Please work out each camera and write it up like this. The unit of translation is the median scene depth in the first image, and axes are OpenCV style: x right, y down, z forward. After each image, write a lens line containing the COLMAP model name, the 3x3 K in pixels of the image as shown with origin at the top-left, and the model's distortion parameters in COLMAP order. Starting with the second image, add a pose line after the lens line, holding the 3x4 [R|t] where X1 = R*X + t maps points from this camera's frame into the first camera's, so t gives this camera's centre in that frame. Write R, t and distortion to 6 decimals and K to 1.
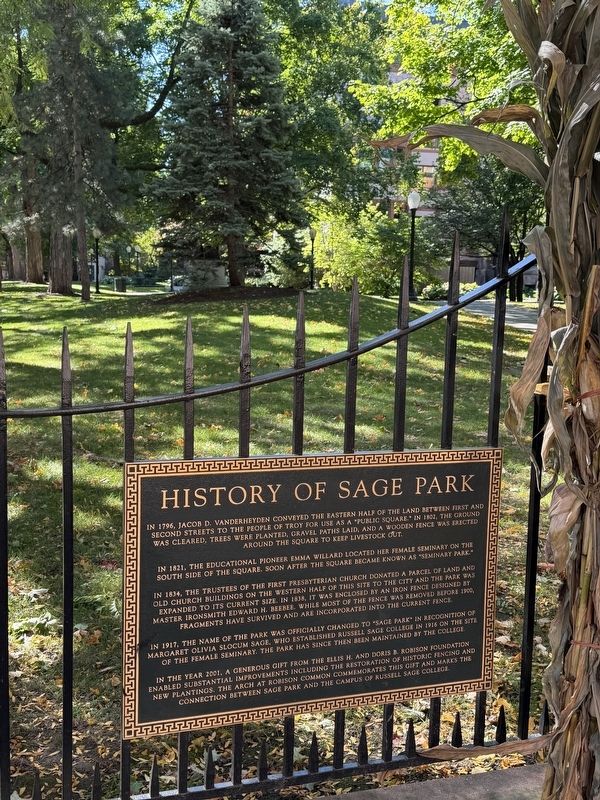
lens RADIAL K [[935.1, 0, 295.1], [0, 935.1, 400.5], [0, 0, 1]] dist [0.126981, 0.000000]
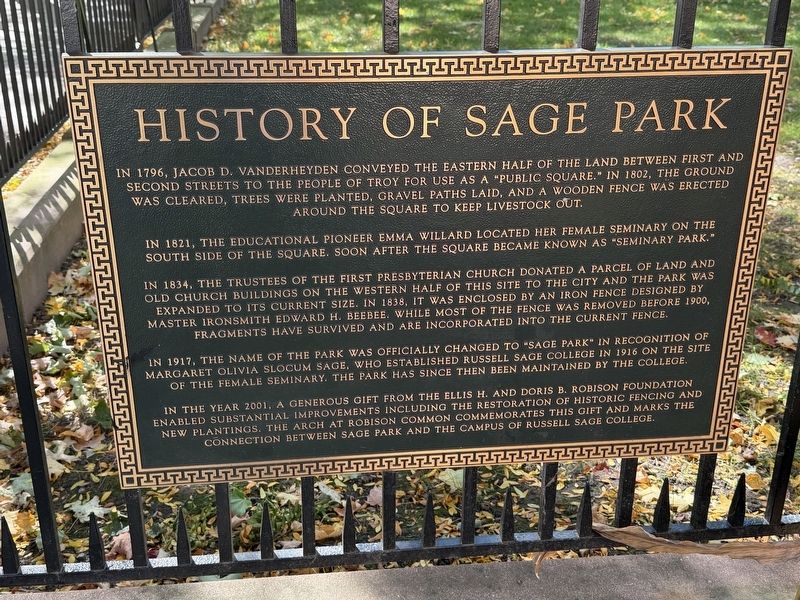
lens RADIAL K [[935.1, 0, 400.9], [0, 935.1, 303.8], [0, 0, 1]] dist [0.126981, 0.000000]
pose [[0.977355, 0.065883, -0.201090, 0.126930], [-0.009740, 0.963296, 0.268265, 0.049175], [0.211383, -0.260232, 0.942124, 0.424917]]
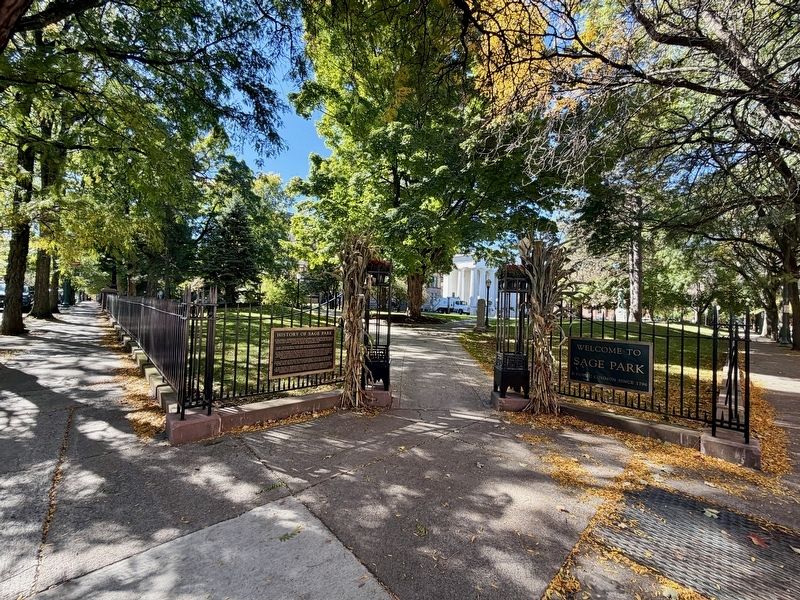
lens RADIAL K [[318.0, 0, 403.1], [0, 318.0, 301.1], [0, 0, 1]] dist [-0.000046, -0.000026]
pose [[0.899739, 0.016040, 0.436134, -0.275230], [0.041885, 0.991538, -0.122875, 0.156552], [-0.434415, 0.128823, 0.891453, -0.970652]]
